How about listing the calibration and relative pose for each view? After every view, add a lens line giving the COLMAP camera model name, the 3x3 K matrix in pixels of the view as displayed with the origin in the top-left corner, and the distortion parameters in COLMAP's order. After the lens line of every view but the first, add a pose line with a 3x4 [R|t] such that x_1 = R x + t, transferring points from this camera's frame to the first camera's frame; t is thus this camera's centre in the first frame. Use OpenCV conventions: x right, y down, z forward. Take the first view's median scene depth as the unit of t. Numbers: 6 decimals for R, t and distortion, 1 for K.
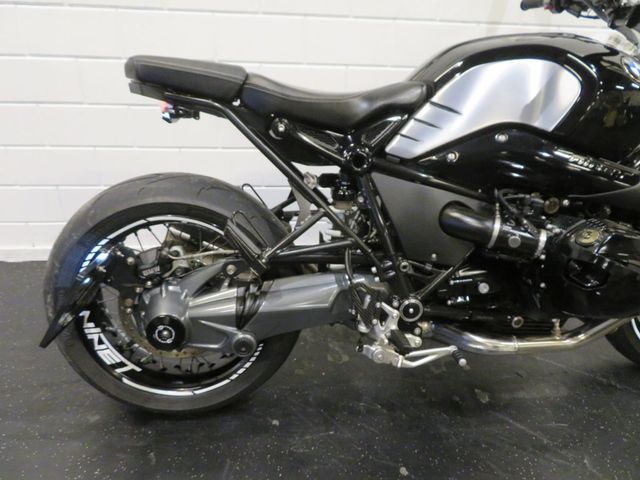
lens RADIAL K [[458.0, 0, 320.0], [0, 458.0, 240.0], [0, 0, 1]] dist [-0.004398, 0.006716]
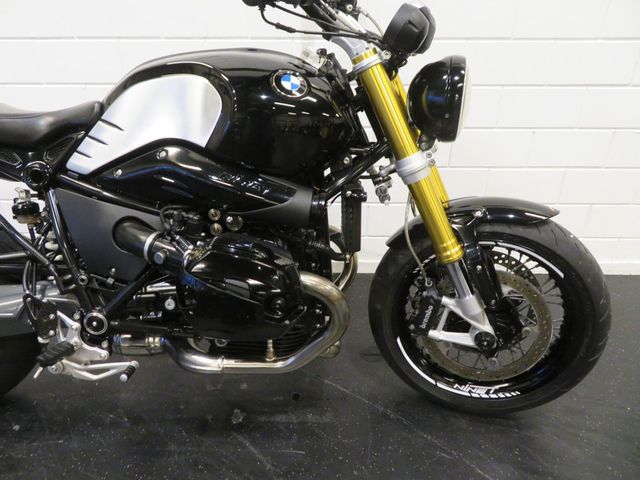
lens RADIAL K [[458.0, 0, 320.0], [0, 458.0, 240.0], [0, 0, 1]] dist [-0.004398, 0.006716]
pose [[0.991249, 0.018564, -0.130696, 0.822291], [-0.022894, 0.999235, -0.031702, -0.010224], [0.130007, 0.034417, 0.990916, 0.054121]]
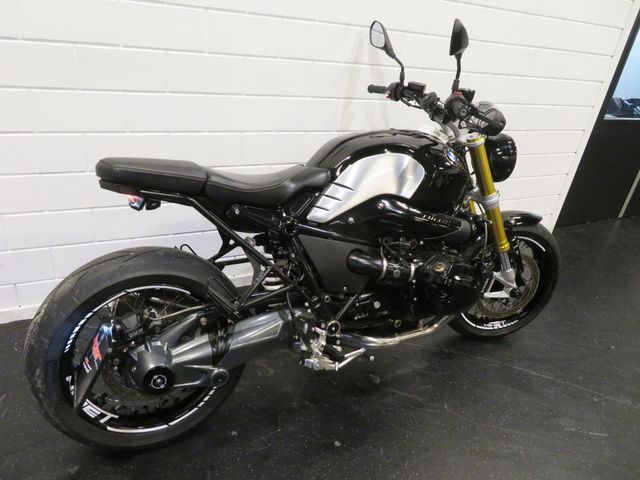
lens RADIAL K [[458.0, 0, 320.0], [0, 458.0, 240.0], [0, 0, 1]] dist [-0.004398, 0.006716]
pose [[0.932497, -0.101190, 0.346714, -0.299885], [0.102025, 0.994655, 0.015896, -0.143560], [-0.346469, 0.020551, 0.937836, -0.311417]]
